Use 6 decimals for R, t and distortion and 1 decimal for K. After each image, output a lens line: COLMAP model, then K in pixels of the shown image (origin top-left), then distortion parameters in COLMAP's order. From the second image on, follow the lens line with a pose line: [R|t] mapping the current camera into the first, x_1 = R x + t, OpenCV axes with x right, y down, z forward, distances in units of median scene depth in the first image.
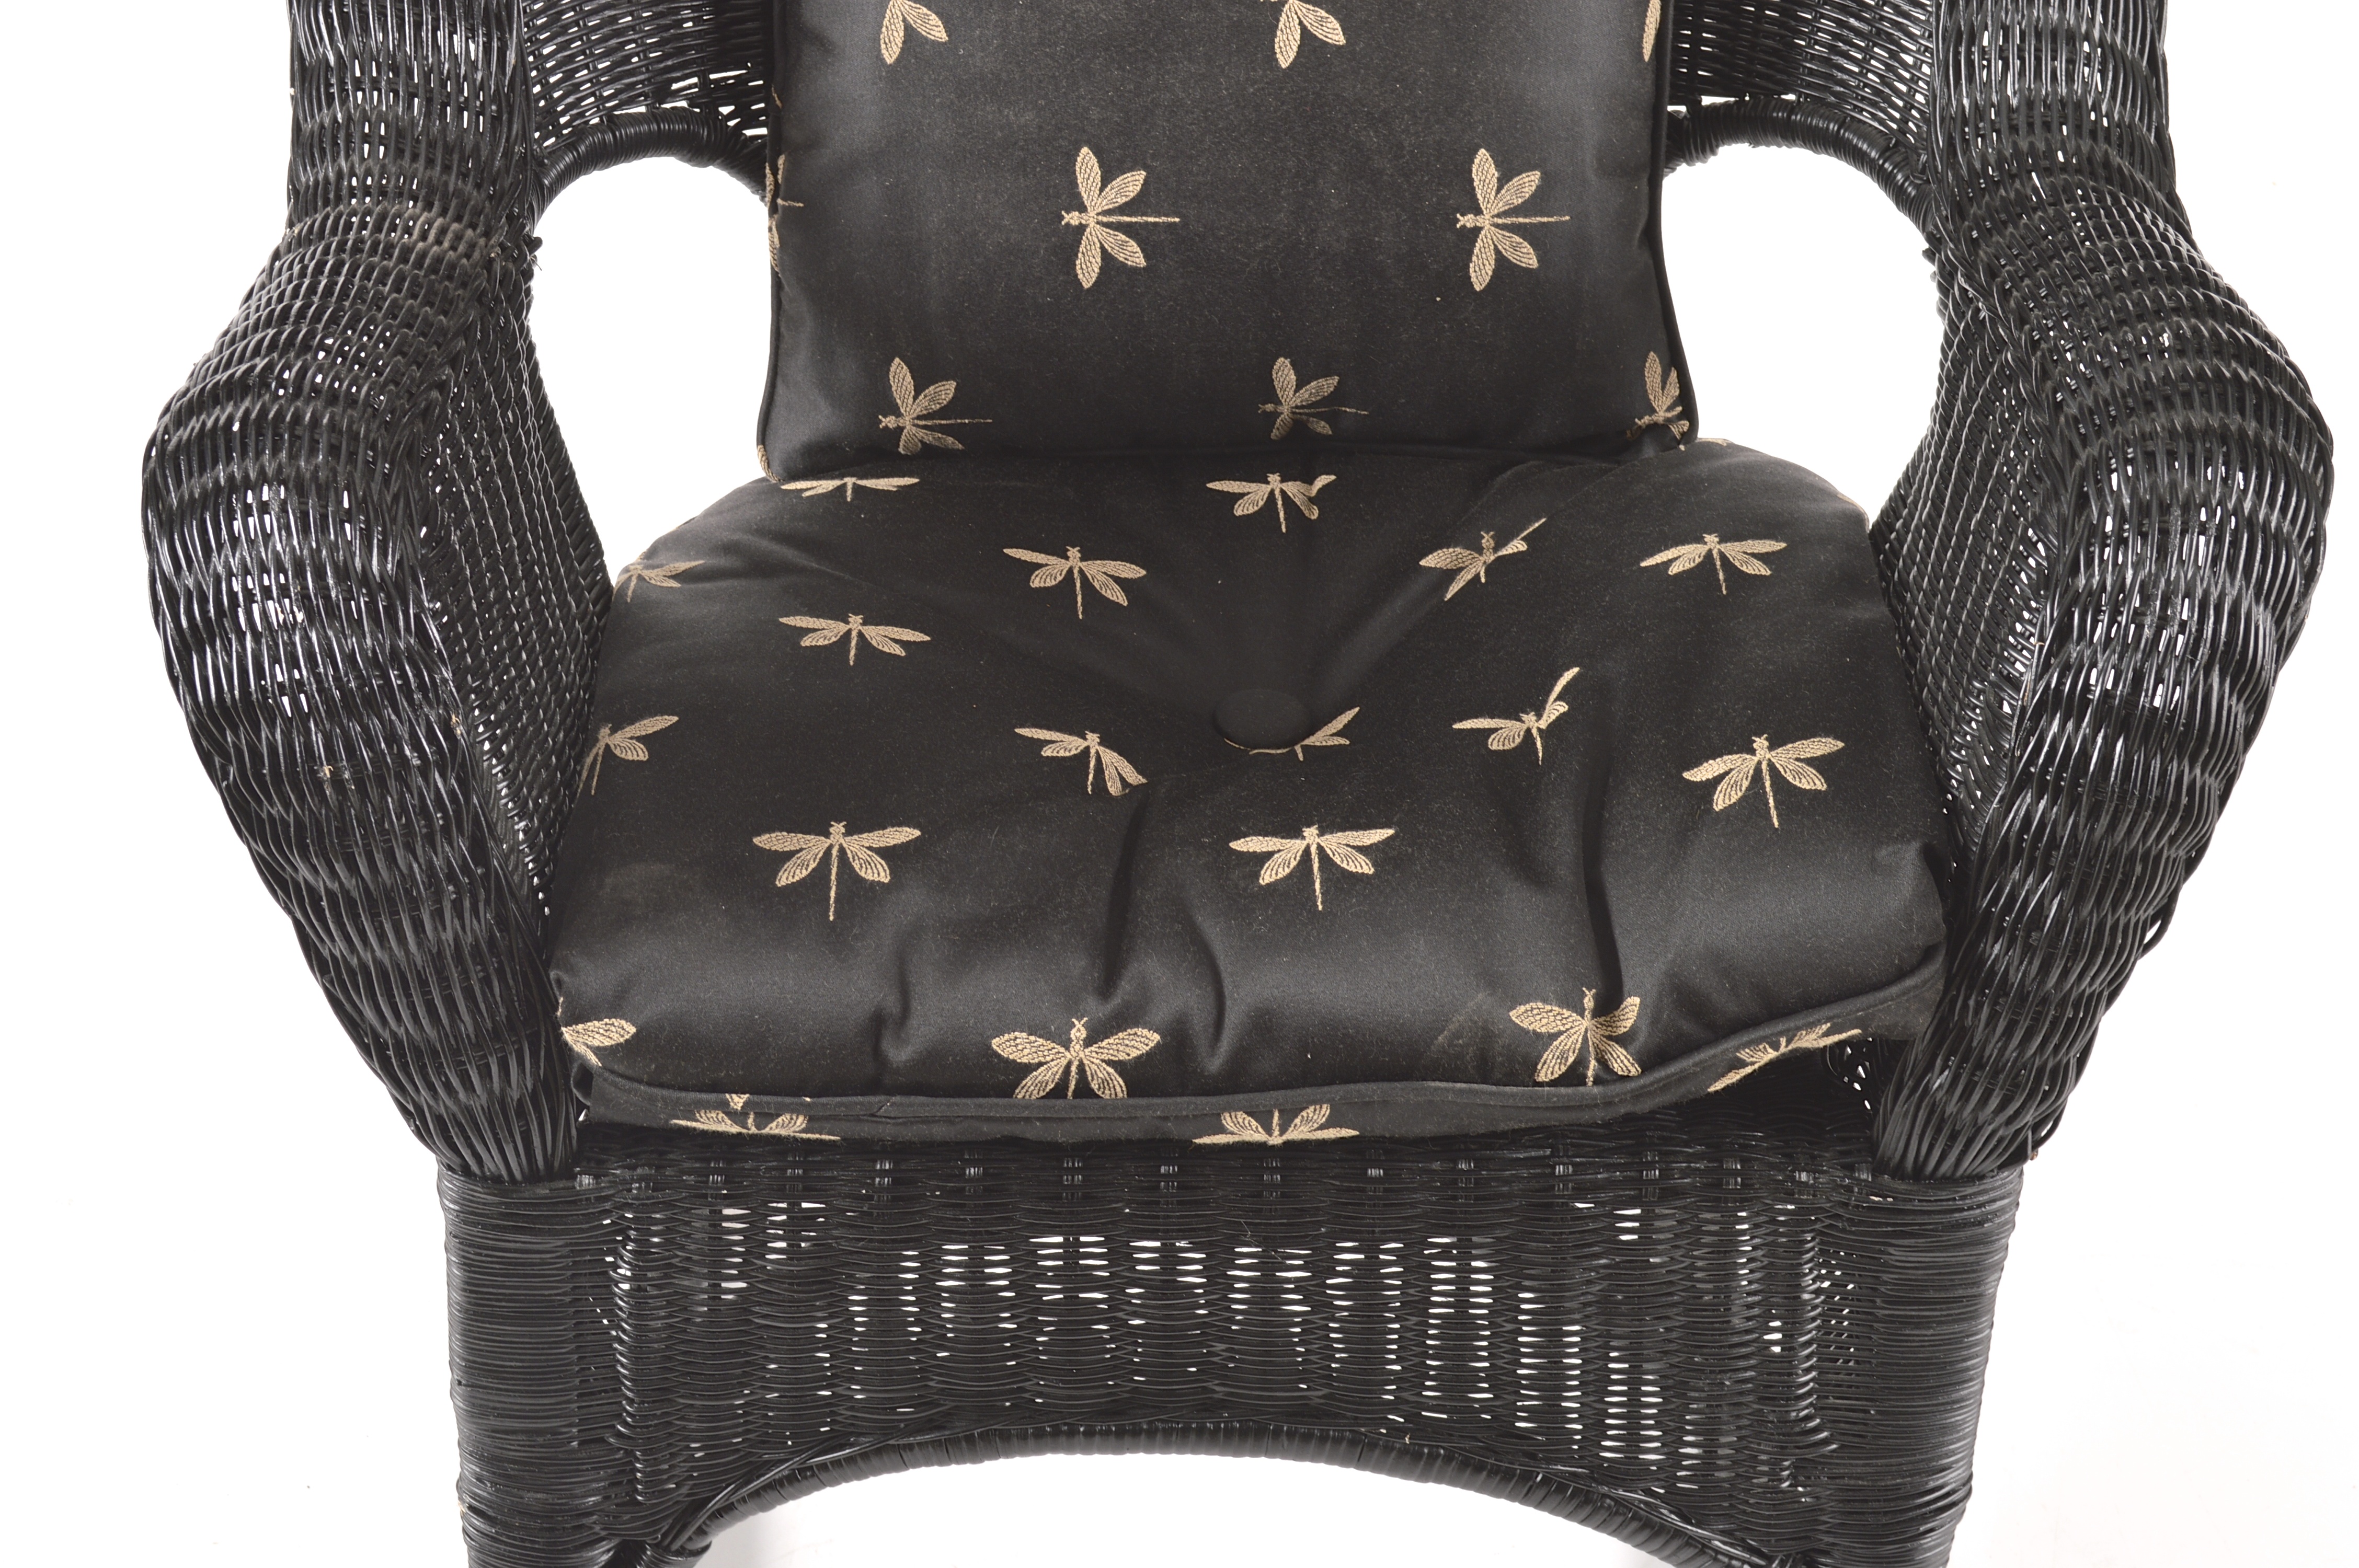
lens RADIAL K [[3815.8, 0, 1179.5], [0, 3815.8, 784.0], [0, 0, 1]] dist [-0.029538, 0.049696]
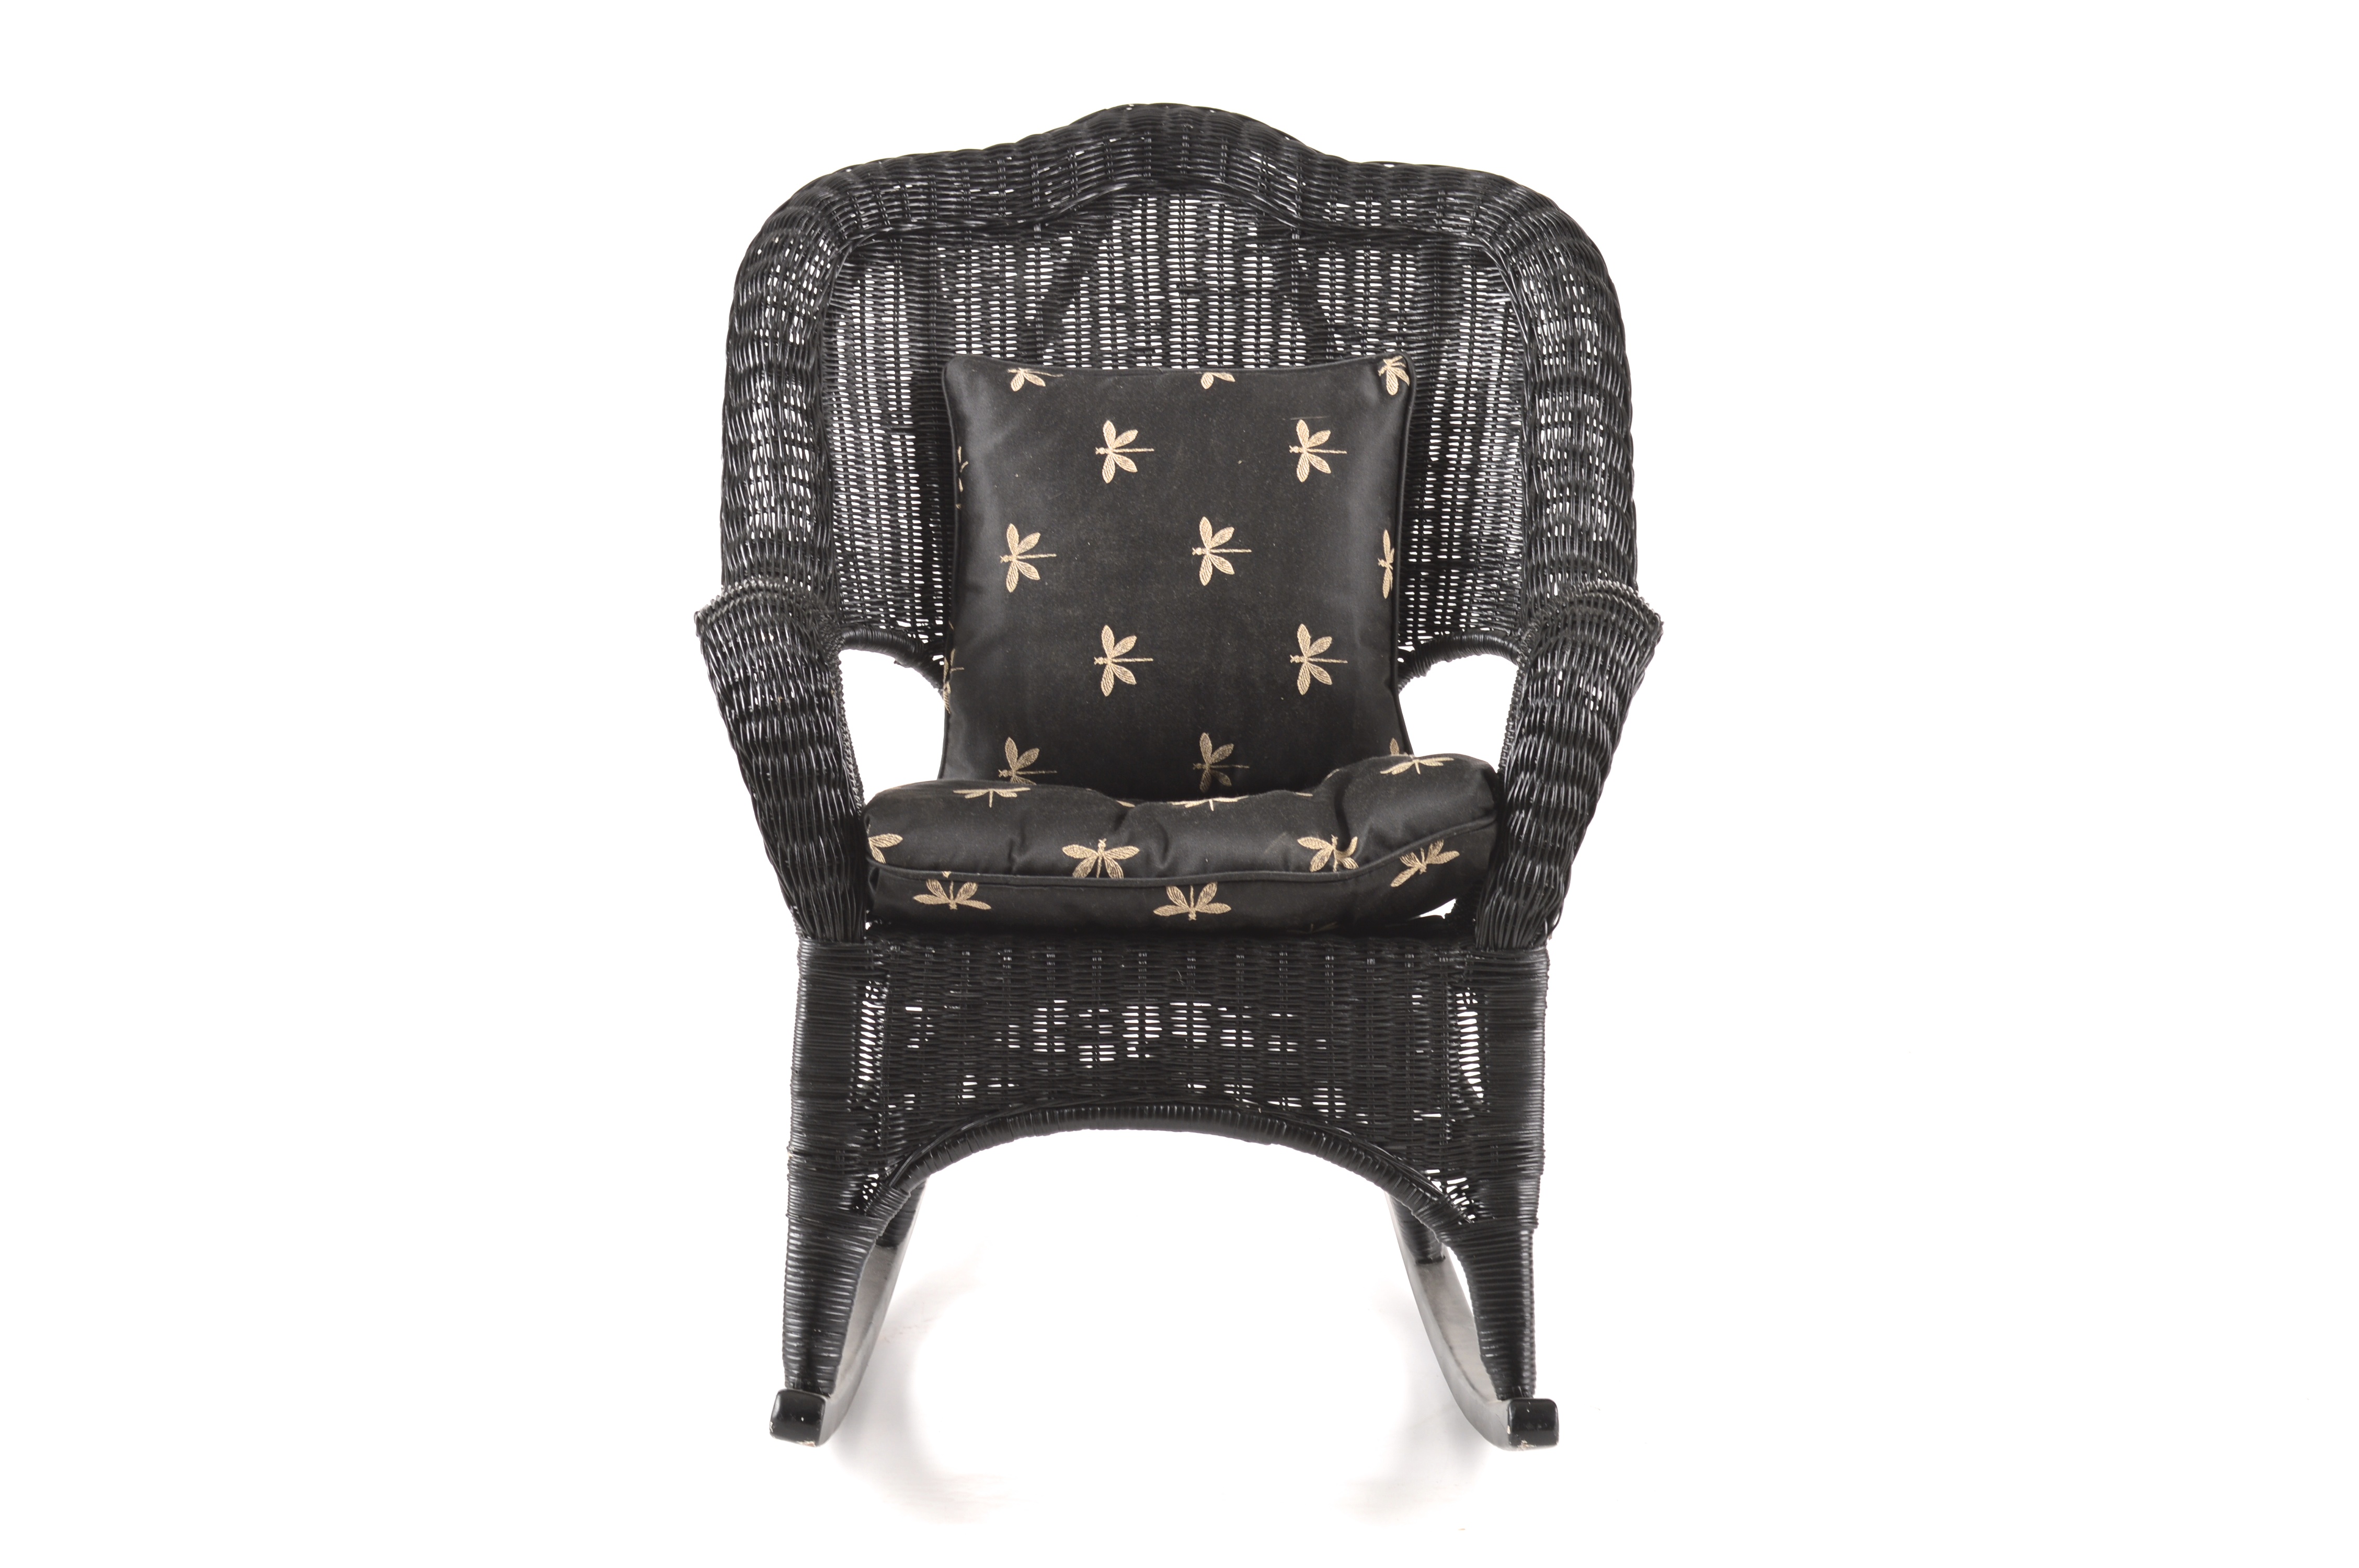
lens RADIAL K [[5035.6, 0, 1179.5], [0, 5035.6, 784.0], [0, 0, 1]] dist [0.028219, 0.014786]
pose [[0.999988, 0.003359, -0.003475, 0.023596], [-0.004613, 0.877867, -0.478882, 1.189492], [0.001442, 0.478892, 0.877873, -1.309980]]
